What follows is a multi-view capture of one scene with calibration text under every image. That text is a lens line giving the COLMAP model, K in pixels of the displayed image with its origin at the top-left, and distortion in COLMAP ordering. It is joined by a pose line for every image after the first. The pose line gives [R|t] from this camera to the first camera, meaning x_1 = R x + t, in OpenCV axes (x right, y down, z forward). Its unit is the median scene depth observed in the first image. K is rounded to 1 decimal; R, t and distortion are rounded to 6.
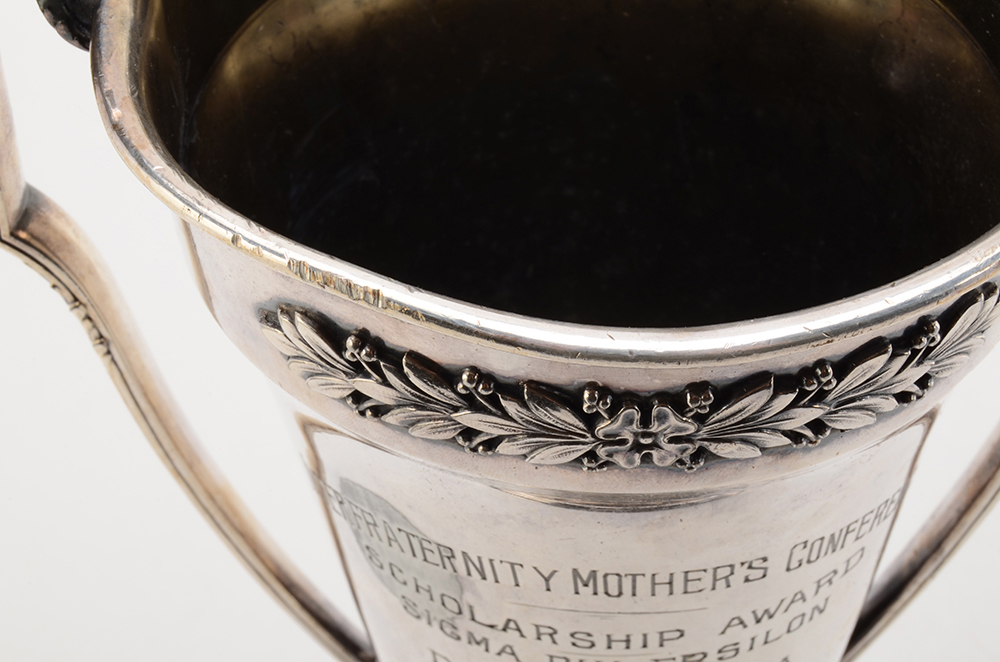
lens RADIAL K [[2222.8, 0, 500.0], [0, 2222.8, 331.0], [0, 0, 1]] dist [-0.032317, 0.150393]
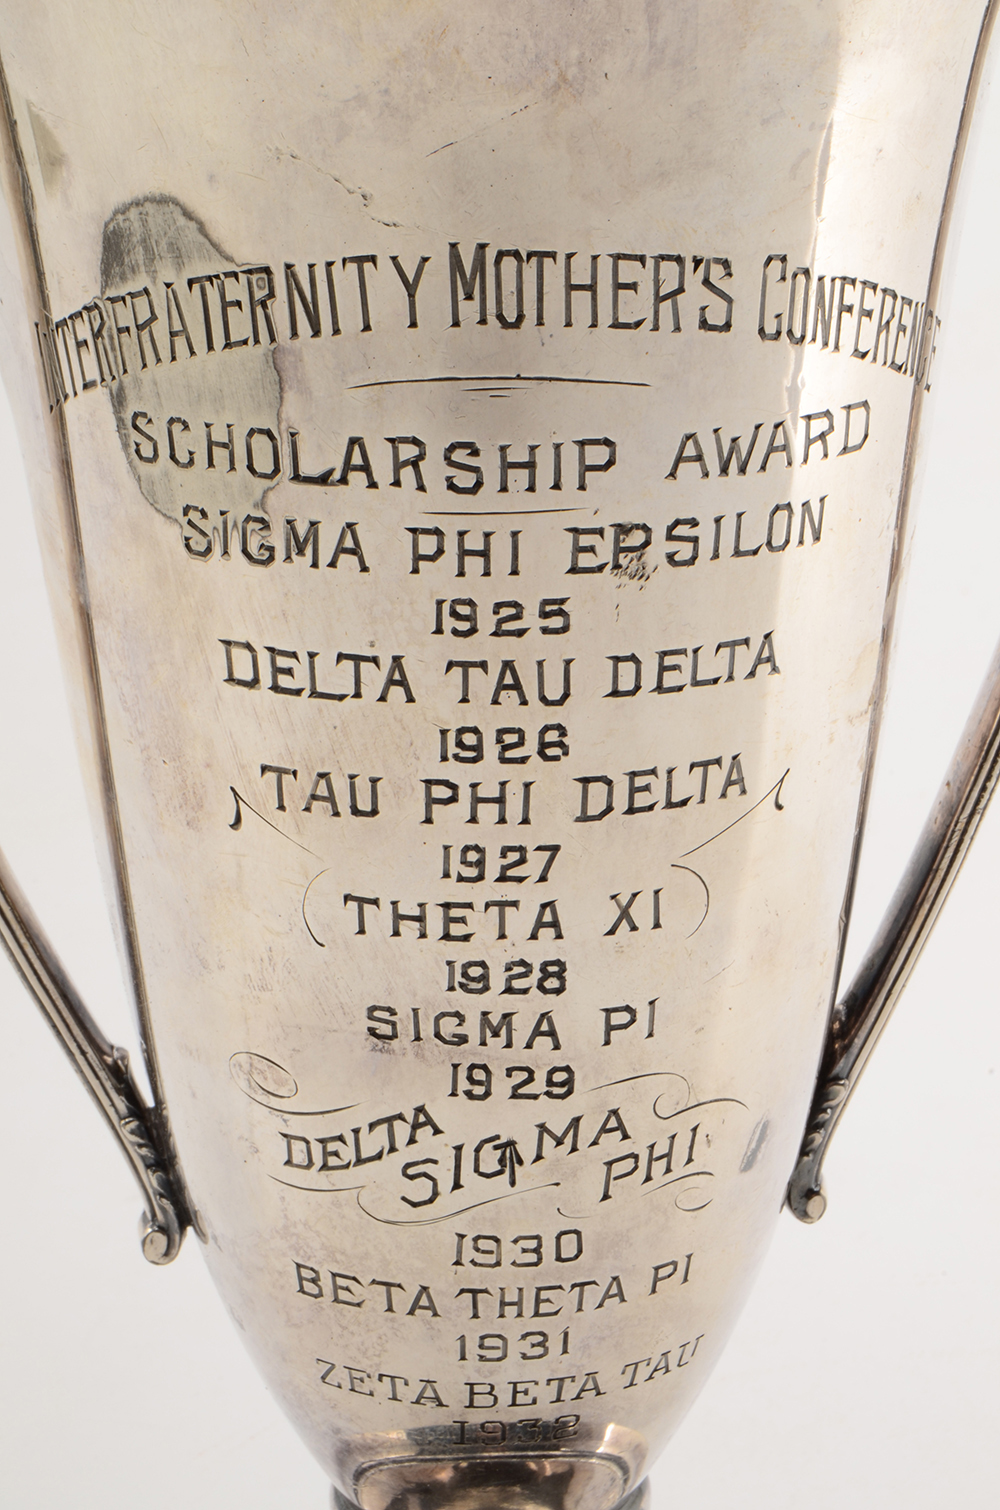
lens RADIAL K [[3356.5, 0, 500.0], [0, 3356.5, 755.0], [0, 0, 1]] dist [-0.032317, 0.150393]
pose [[0.995842, 0.004885, 0.090967, -0.045061], [0.045265, 0.840032, -0.540646, 0.796218], [-0.079056, 0.542516, 0.836317, 0.221792]]
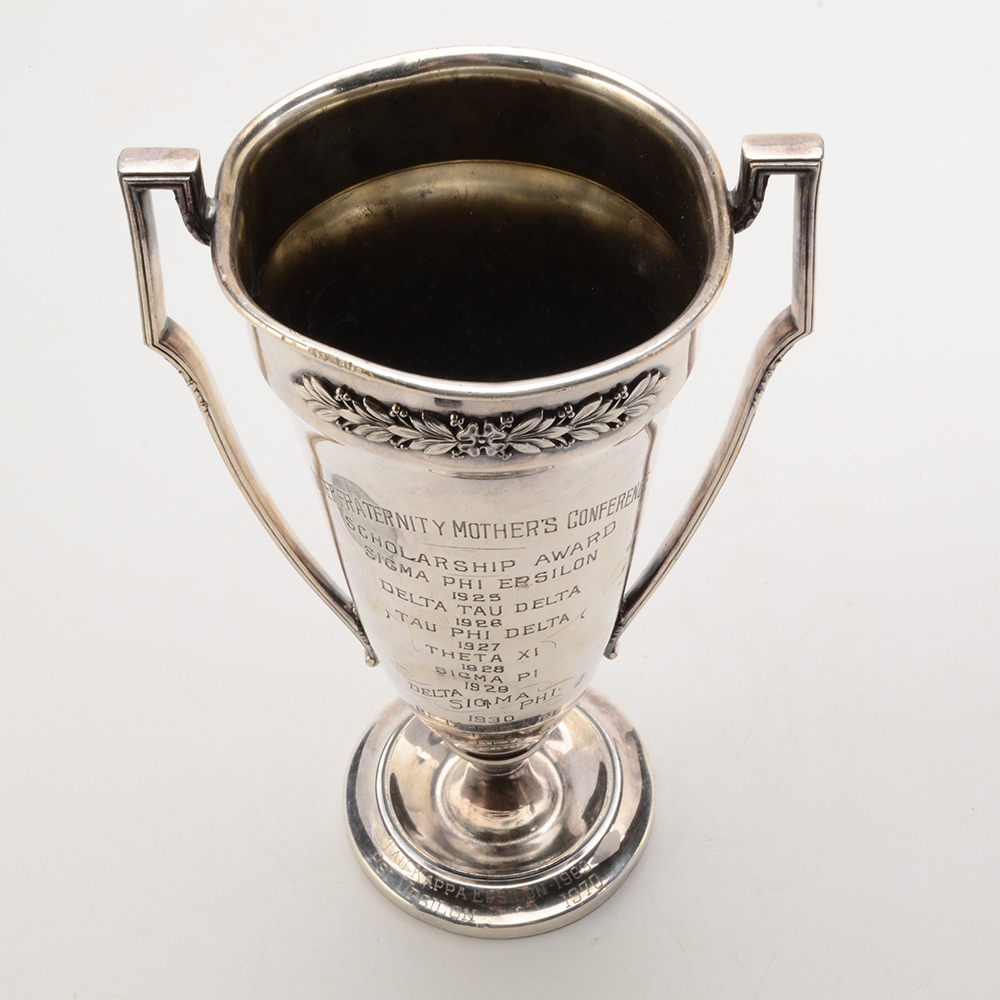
lens RADIAL K [[2122.7, 0, 500.0], [0, 2122.7, 500.0], [0, 0, 1]] dist [-0.015767, -0.334109]
pose [[0.999812, 0.019185, 0.002761, 0.067972], [-0.019160, 0.999779, -0.008612, 0.104155], [-0.002926, 0.008558, 0.999959, -0.827419]]
